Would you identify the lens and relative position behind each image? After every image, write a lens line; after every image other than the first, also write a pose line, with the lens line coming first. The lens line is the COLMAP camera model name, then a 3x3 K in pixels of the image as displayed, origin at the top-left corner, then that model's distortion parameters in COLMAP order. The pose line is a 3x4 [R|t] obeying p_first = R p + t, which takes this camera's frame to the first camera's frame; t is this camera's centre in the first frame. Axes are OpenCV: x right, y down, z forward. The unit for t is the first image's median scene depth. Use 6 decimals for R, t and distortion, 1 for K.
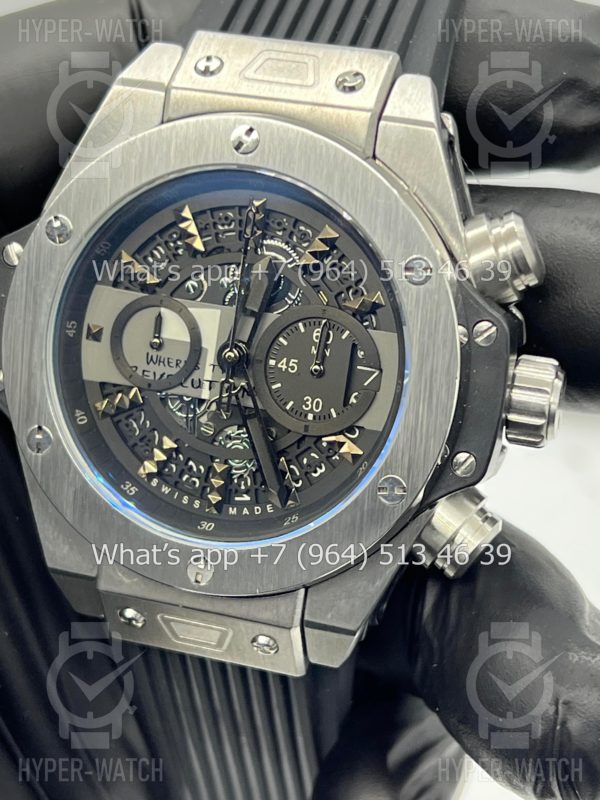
lens RADIAL K [[1918.5, 0, 300.0], [0, 1918.5, 400.0], [0, 0, 1]] dist [0.278775, -0.352955]
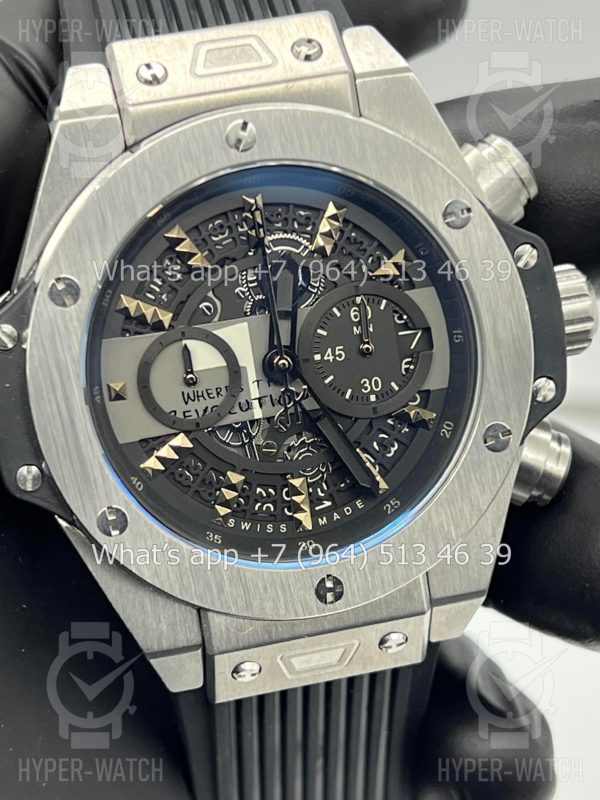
lens RADIAL K [[1918.5, 0, 300.0], [0, 1918.5, 400.0], [0, 0, 1]] dist [0.278775, -0.352955]
pose [[0.856299, -0.319676, 0.405658, -0.411917], [0.319253, 0.945020, 0.070810, -0.069308], [-0.405992, 0.068873, 0.911278, 0.143044]]
